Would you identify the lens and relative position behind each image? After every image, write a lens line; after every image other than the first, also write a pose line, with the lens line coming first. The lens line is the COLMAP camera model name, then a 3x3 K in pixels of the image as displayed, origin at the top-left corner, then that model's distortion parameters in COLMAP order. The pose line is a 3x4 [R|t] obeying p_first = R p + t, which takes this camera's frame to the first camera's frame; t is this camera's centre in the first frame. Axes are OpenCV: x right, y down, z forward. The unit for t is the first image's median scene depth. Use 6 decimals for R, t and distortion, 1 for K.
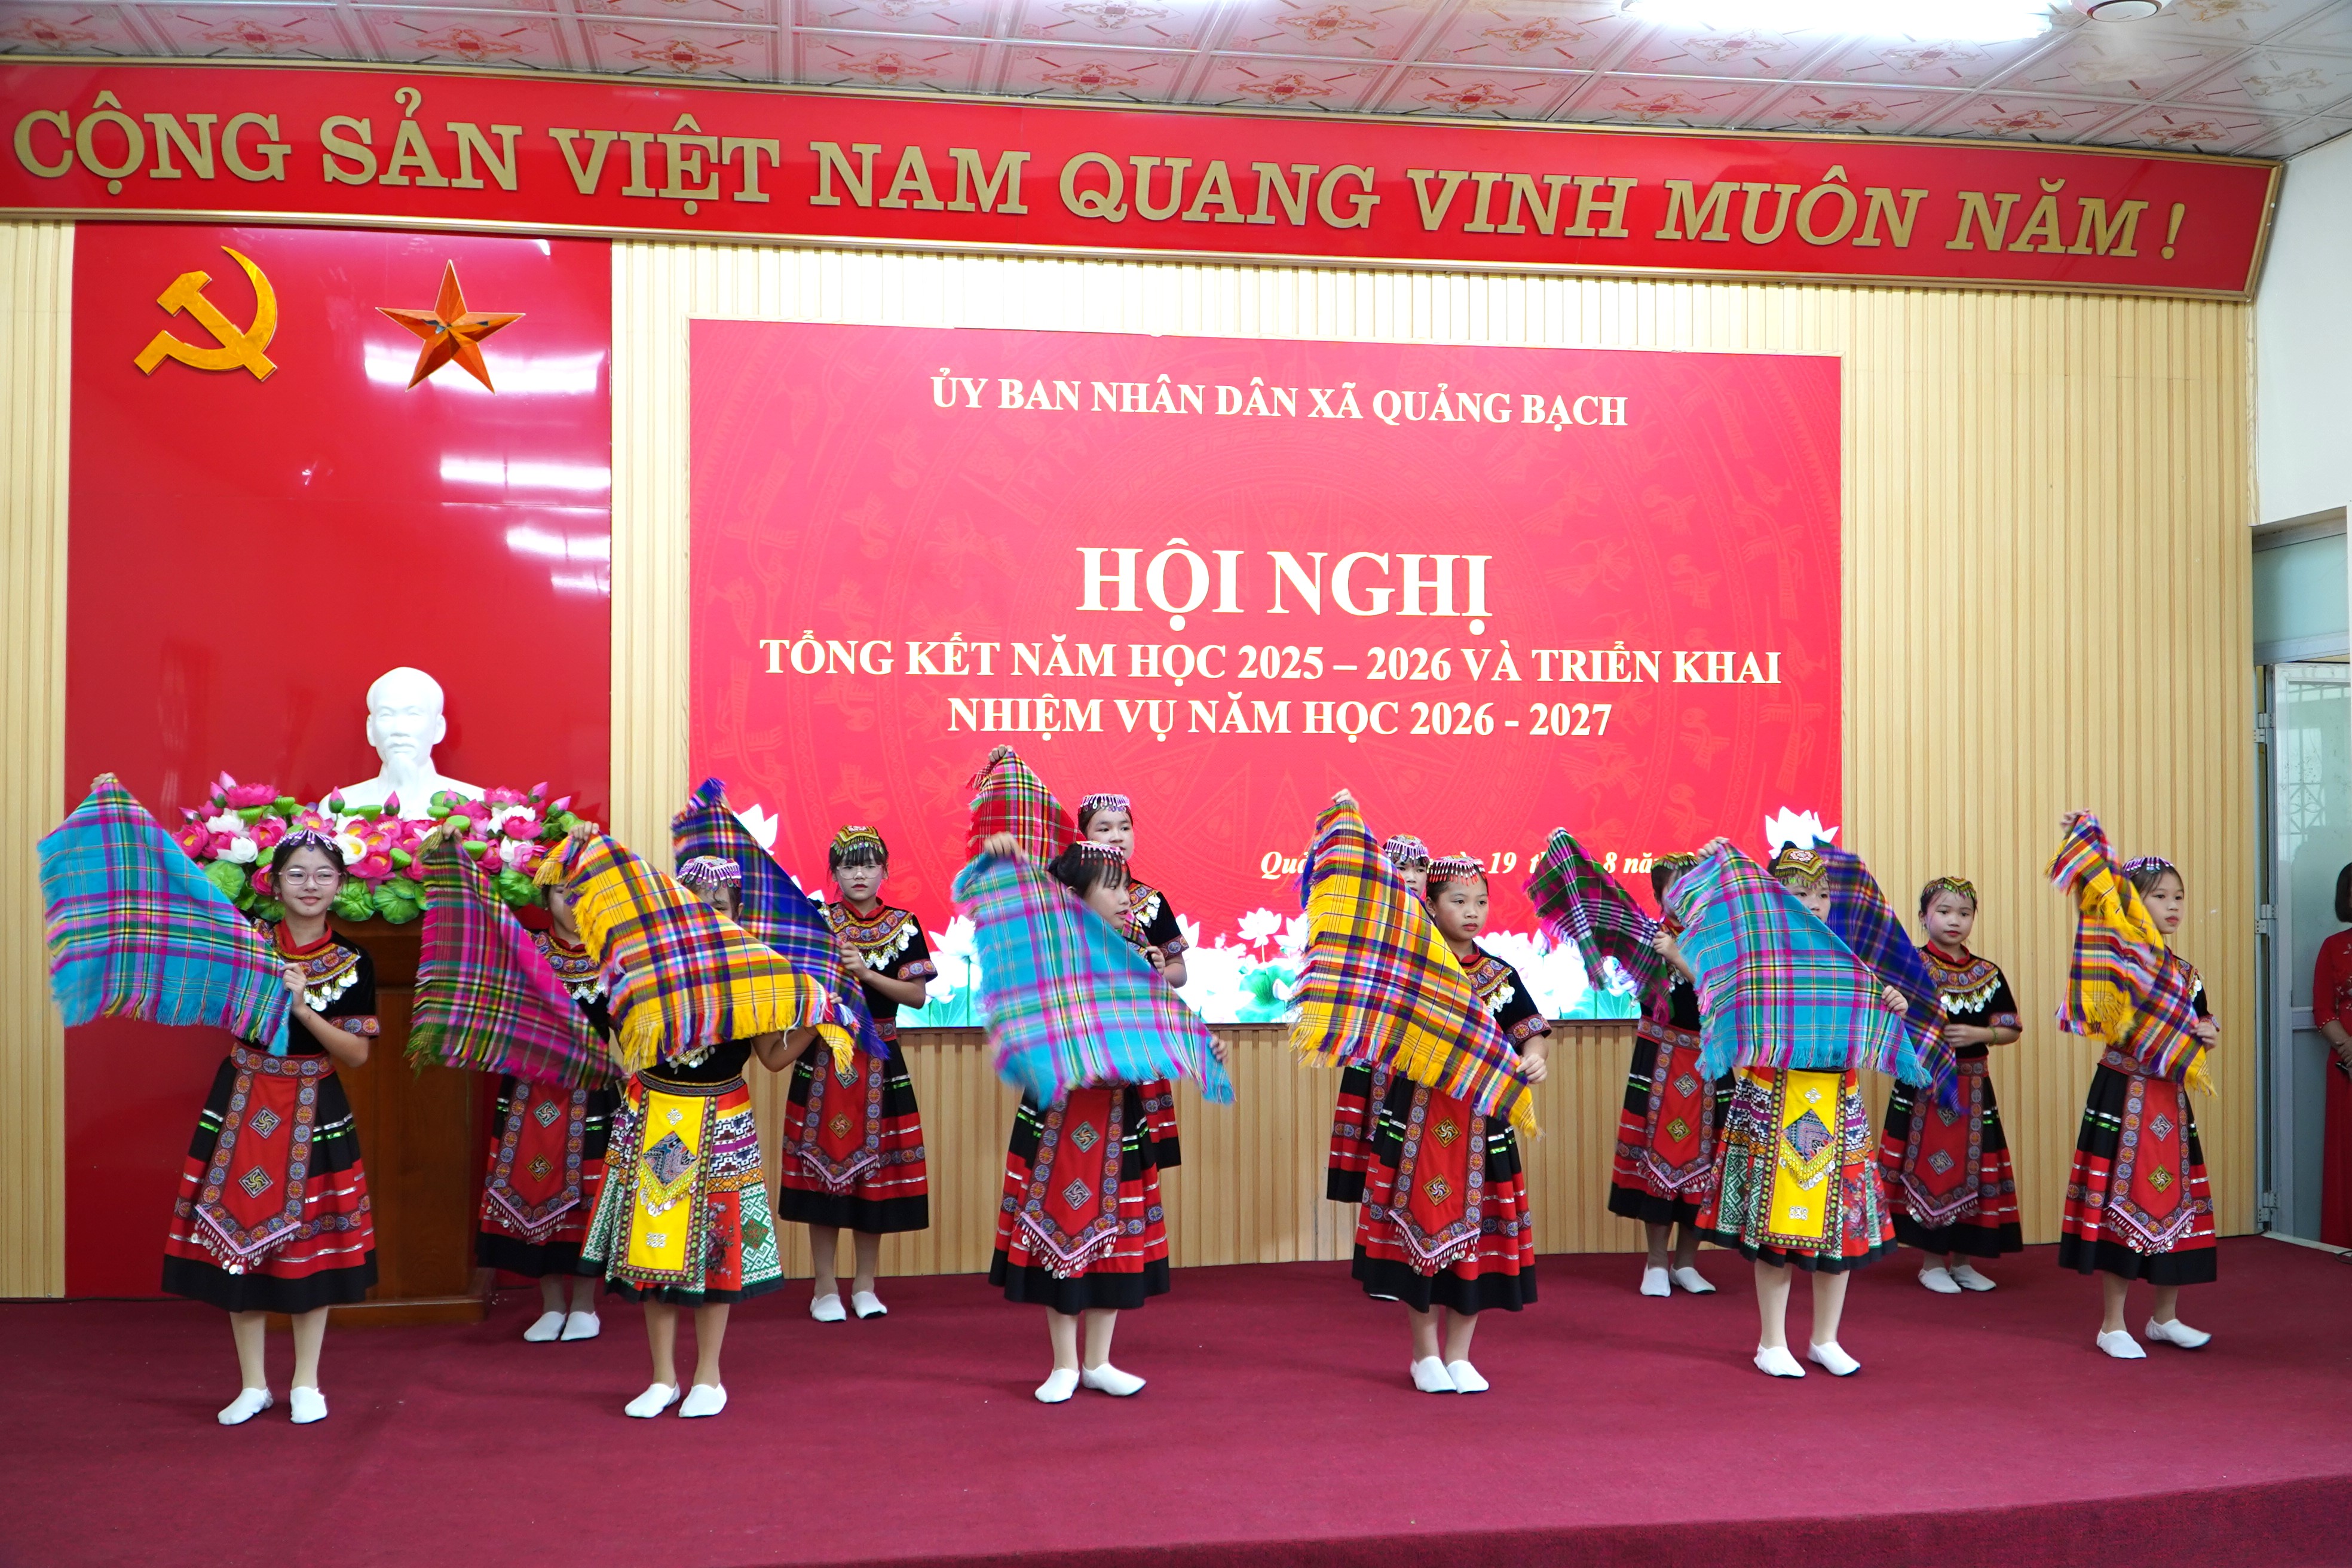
lens RADIAL K [[2360.6, 0, 1189.0], [0, 2360.6, 797.1], [0, 0, 1]] dist [0.048509, 0.000000]
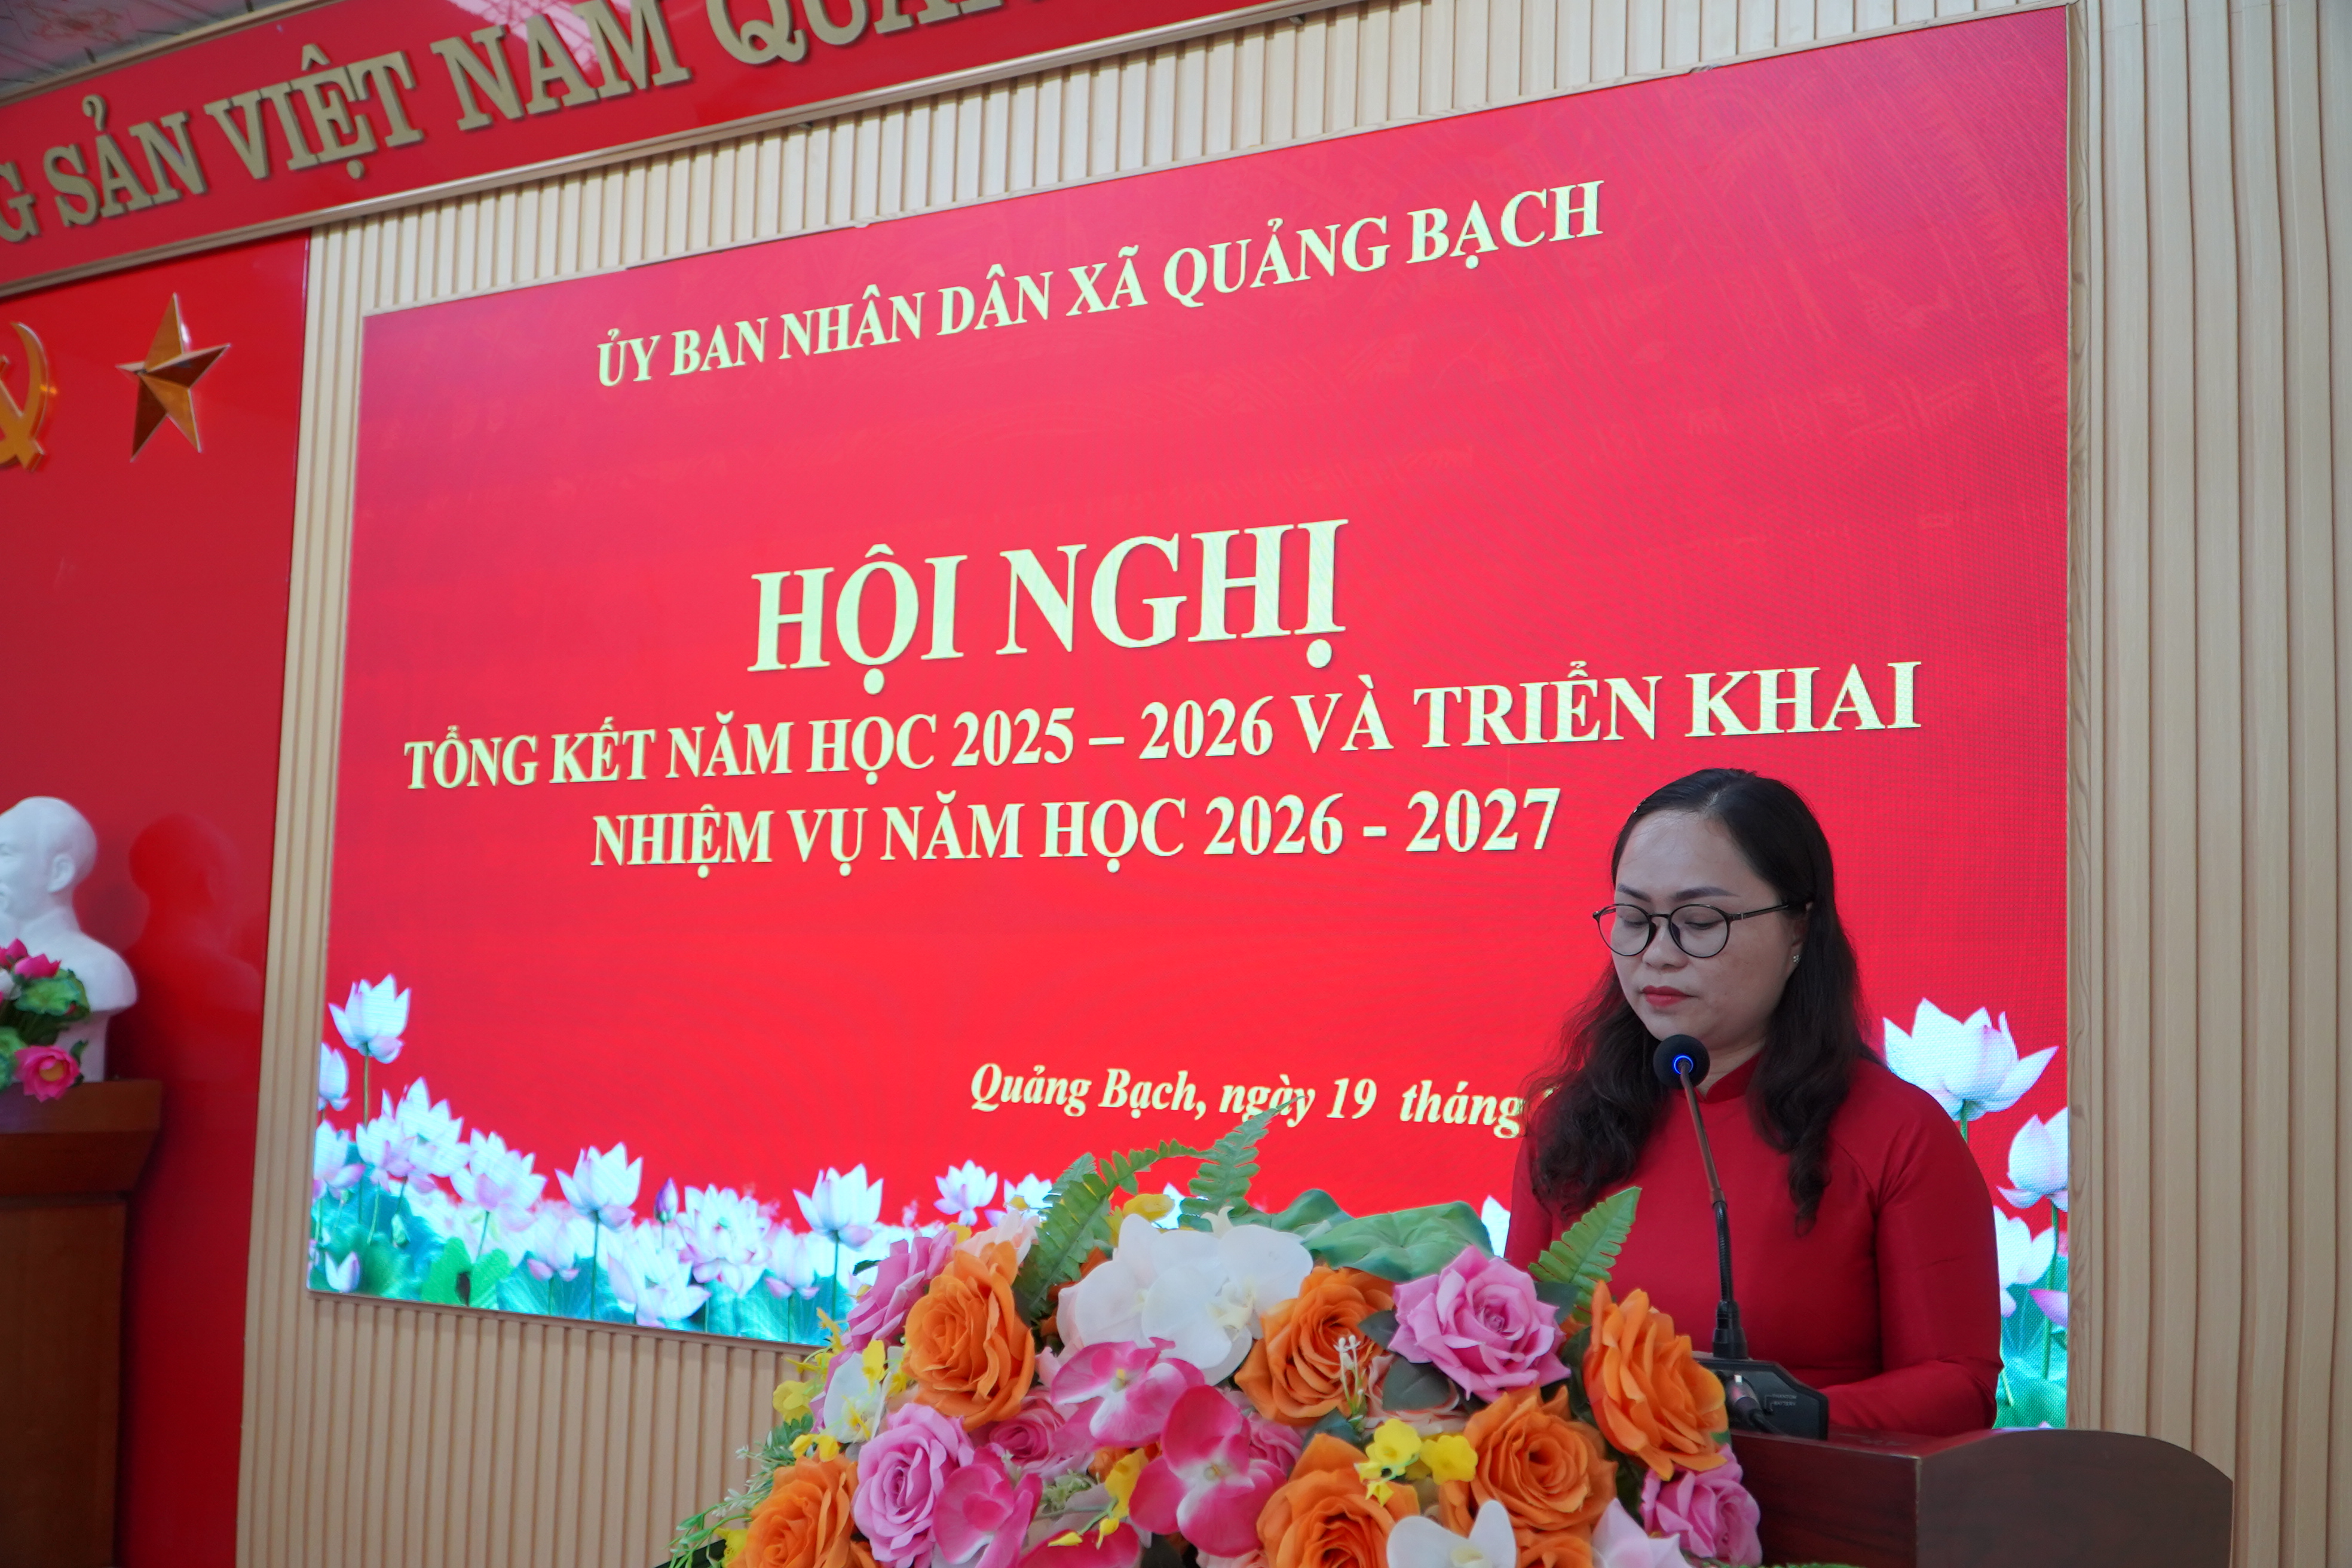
lens RADIAL K [[2553.5, 0, 1134.7], [0, 2553.5, 796.2], [0, 0, 1]] dist [0.033226, 0.000000]
pose [[0.751796, -0.039498, -0.658212, 0.476554], [-0.015392, 0.996881, -0.077401, 0.005717], [0.659216, 0.068321, 0.748843, 0.550745]]
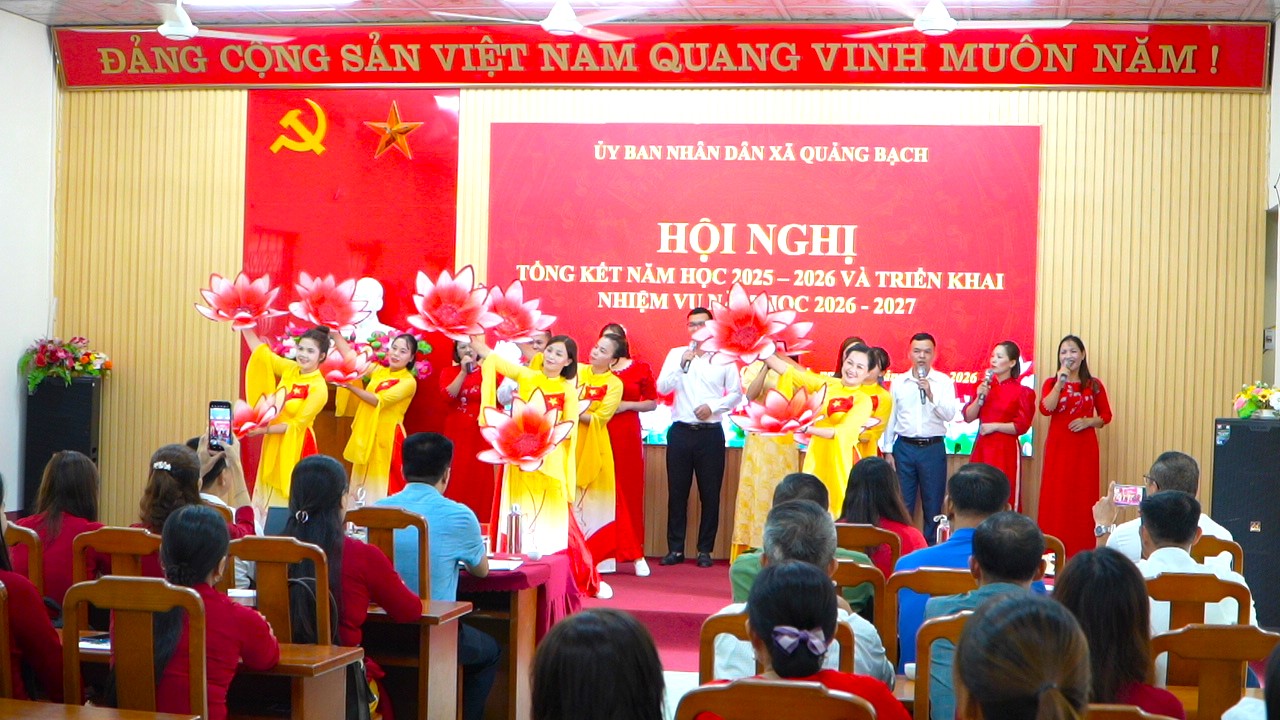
lens RADIAL K [[2066.4, 0, 617.3], [0, 2066.4, 362.6], [0, 0, 1]] dist [-0.097483, 0.000000]
pose [[0.939717, 0.026034, -0.340960, 0.557428], [-0.019192, 0.999541, 0.023425, -0.021514], [0.341414, -0.015469, 0.939786, -0.776736]]
